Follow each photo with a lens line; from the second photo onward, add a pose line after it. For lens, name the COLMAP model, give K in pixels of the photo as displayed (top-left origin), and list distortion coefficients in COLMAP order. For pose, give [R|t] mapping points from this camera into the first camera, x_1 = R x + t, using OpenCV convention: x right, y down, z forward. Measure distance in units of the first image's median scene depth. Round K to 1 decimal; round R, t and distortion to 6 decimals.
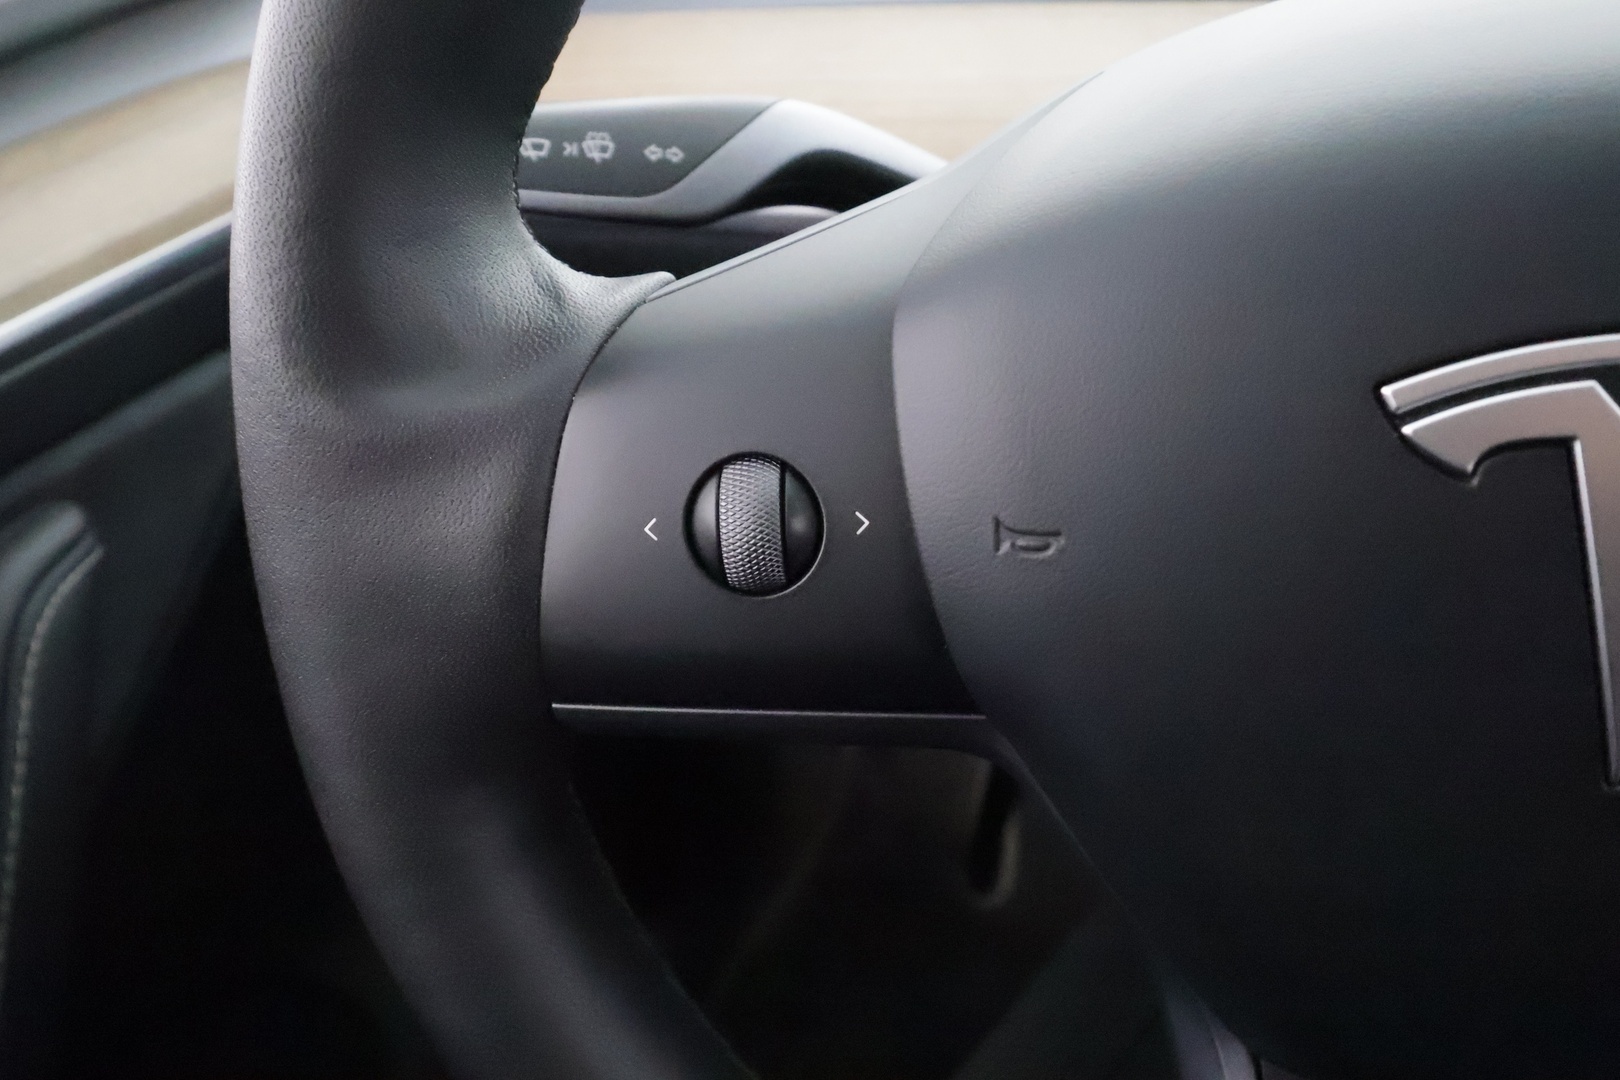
lens RADIAL K [[1273.7, 0, 810.0], [0, 1273.7, 540.0], [0, 0, 1]] dist [-0.009170, -0.005367]
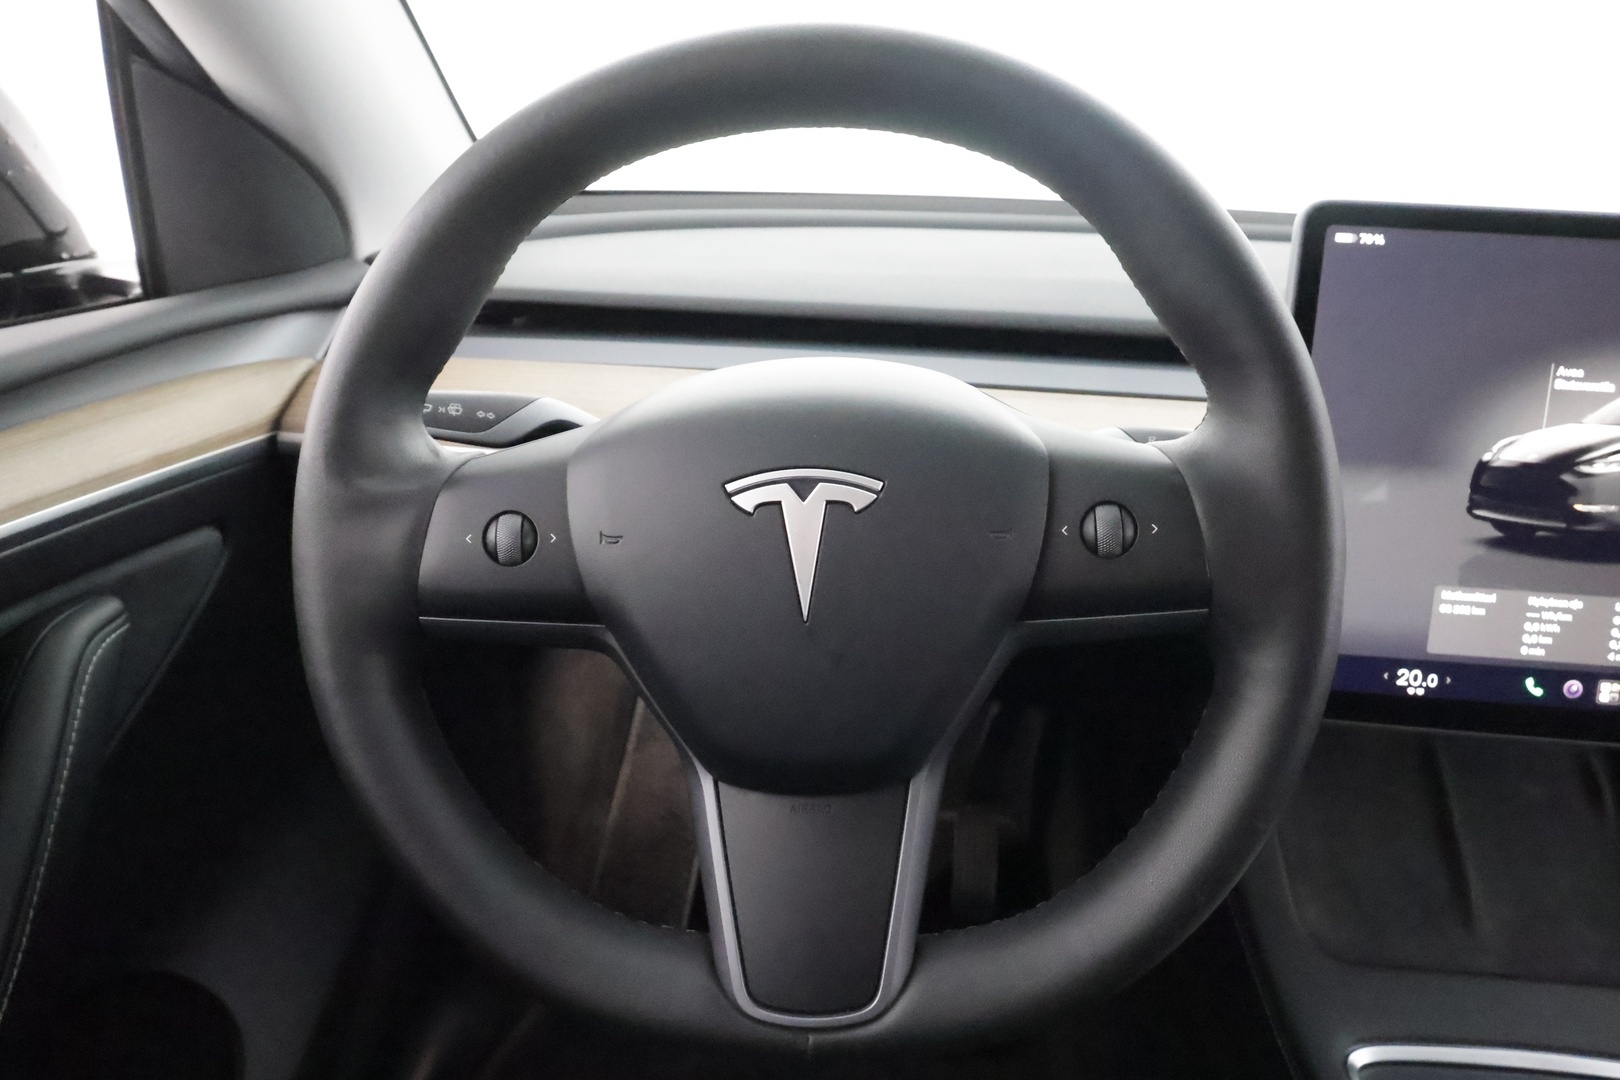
lens RADIAL K [[1080.6, 0, 810.0], [0, 1080.6, 540.0], [0, 0, 1]] dist [0.000802, -0.000165]
pose [[0.983116, 0.042933, 0.177875, 0.155399], [0.001989, 0.969521, -0.245000, 0.500565], [-0.182972, 0.241217, 0.953066, -1.138985]]
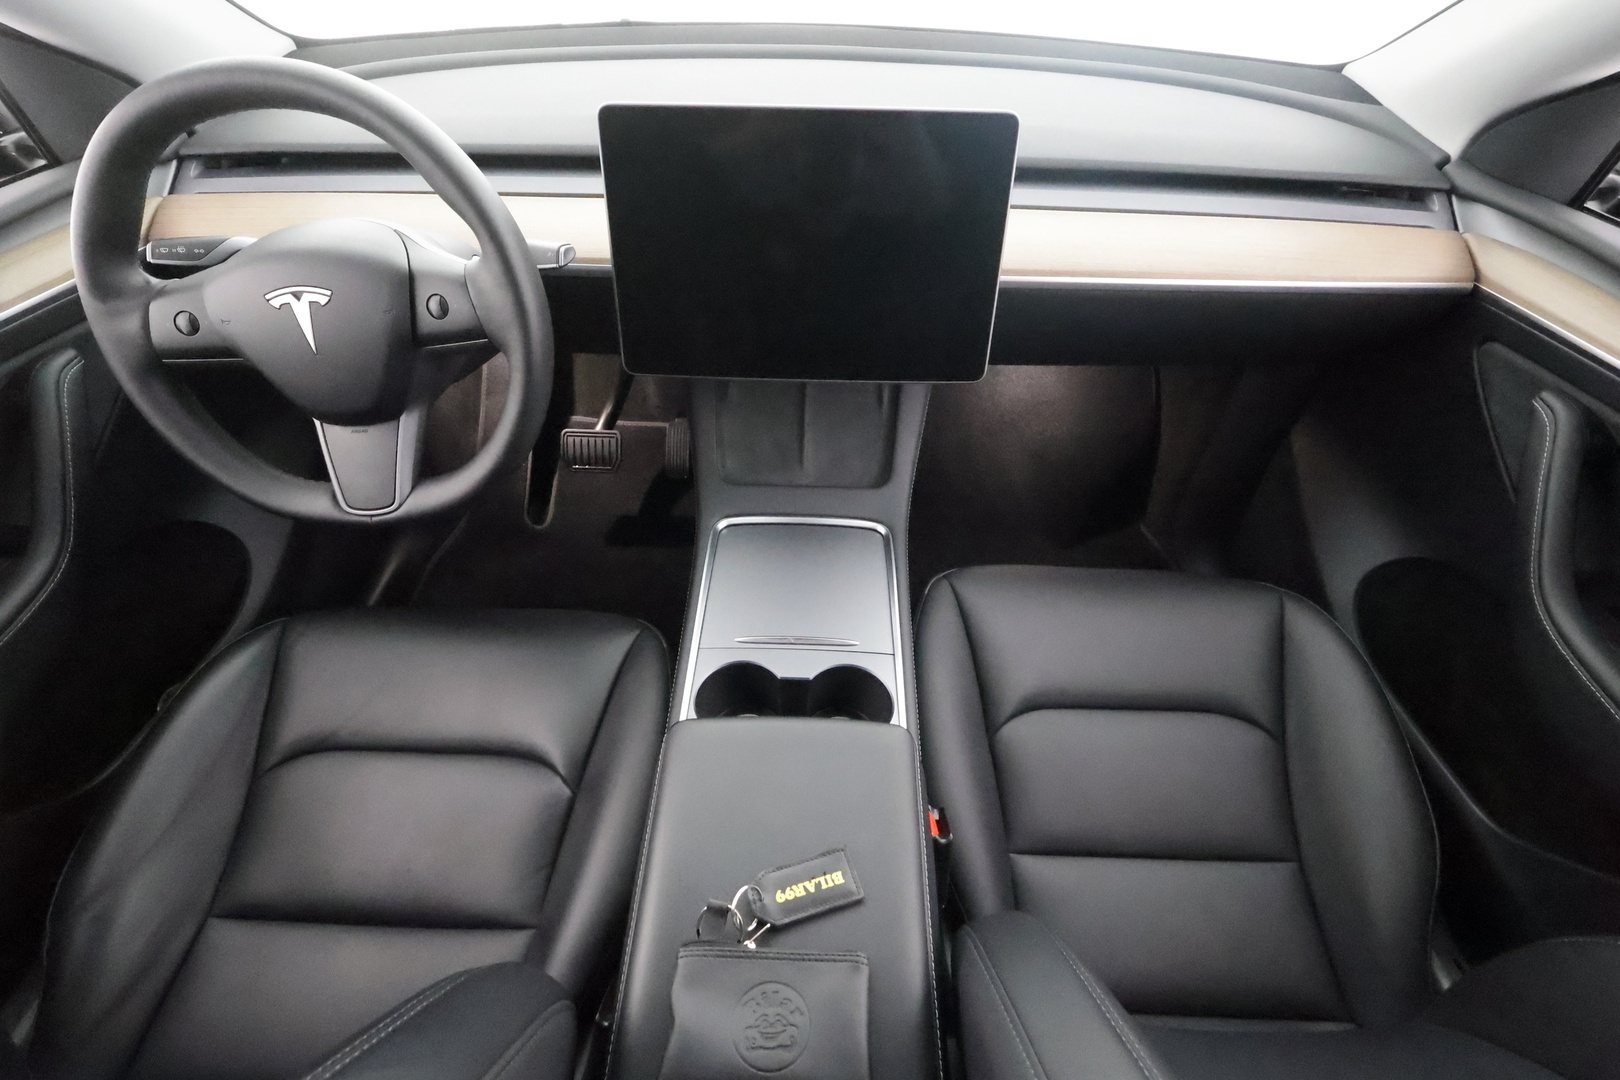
lens RADIAL K [[761.0, 0, 841.8], [0, 761.0, 531.0], [0, 0, 1]] dist [-0.004708, -0.000606]
pose [[0.977567, -0.082398, 0.193837, 2.060844], [0.055197, 0.988360, 0.141770, 0.575865], [-0.203262, -0.127891, 0.970736, -2.995112]]
